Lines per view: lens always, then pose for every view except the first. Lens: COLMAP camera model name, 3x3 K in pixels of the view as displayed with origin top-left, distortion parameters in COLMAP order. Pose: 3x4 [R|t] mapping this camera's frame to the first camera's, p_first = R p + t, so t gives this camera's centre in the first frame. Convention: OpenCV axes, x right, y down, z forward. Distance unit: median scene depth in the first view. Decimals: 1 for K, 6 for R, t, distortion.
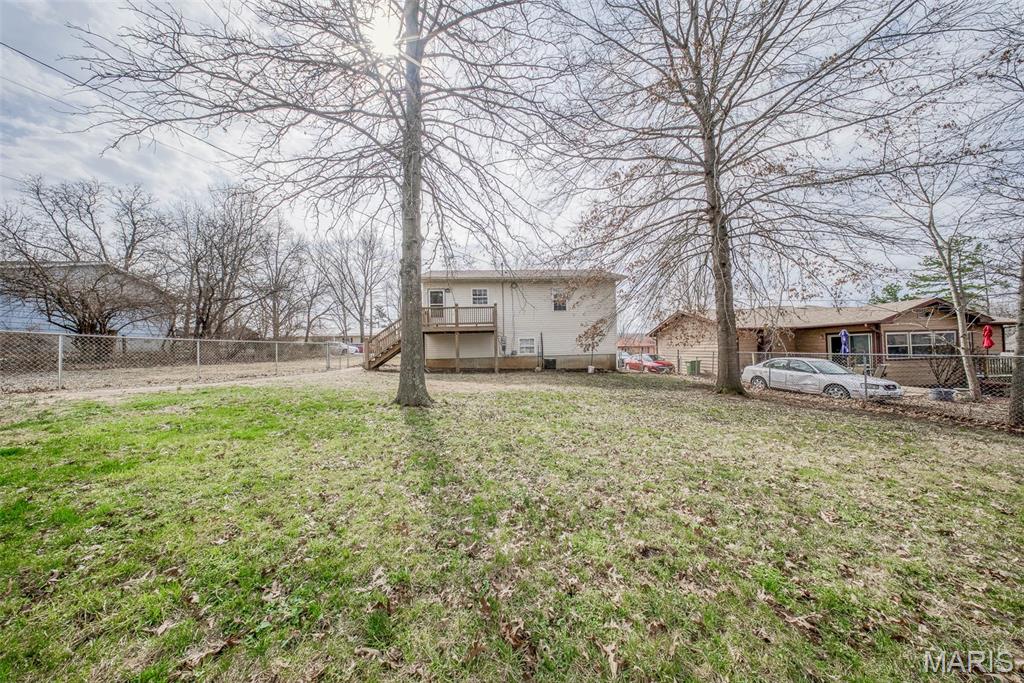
lens RADIAL K [[305.1, 0, 511.1], [0, 305.1, 345.7], [0, 0, 1]] dist [-0.000128, -0.002458]
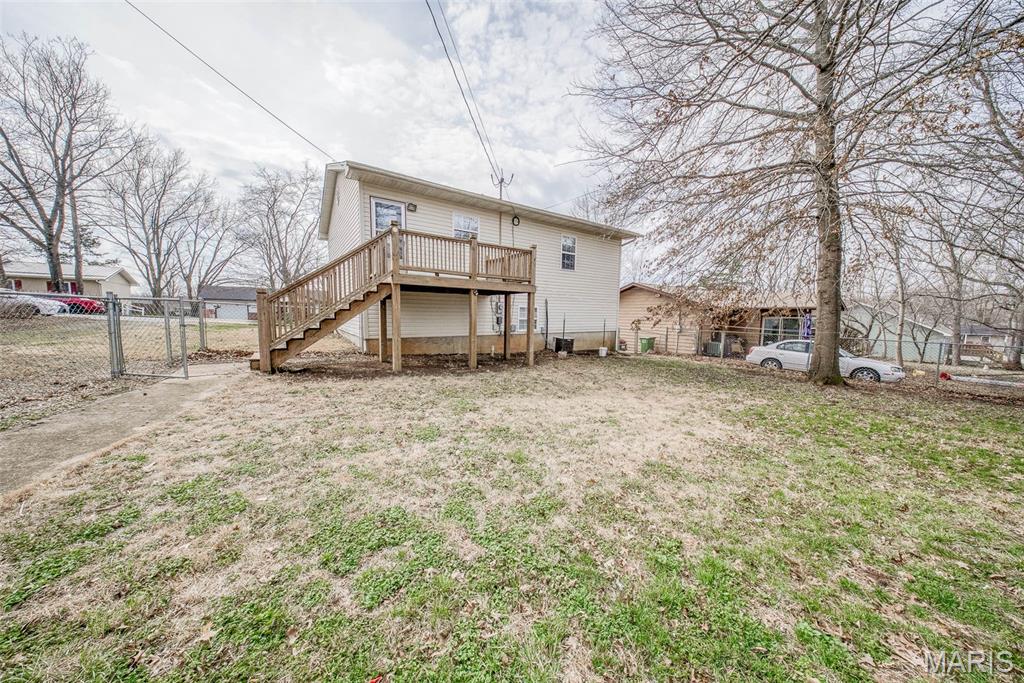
lens RADIAL K [[305.1, 0, 511.1], [0, 305.1, 345.7], [0, 0, 1]] dist [-0.000128, -0.002458]
pose [[0.848669, -0.017406, 0.528638, -0.332353], [-0.043115, 0.993856, 0.101939, -0.005787], [-0.527164, -0.109305, 0.842704, 0.466876]]
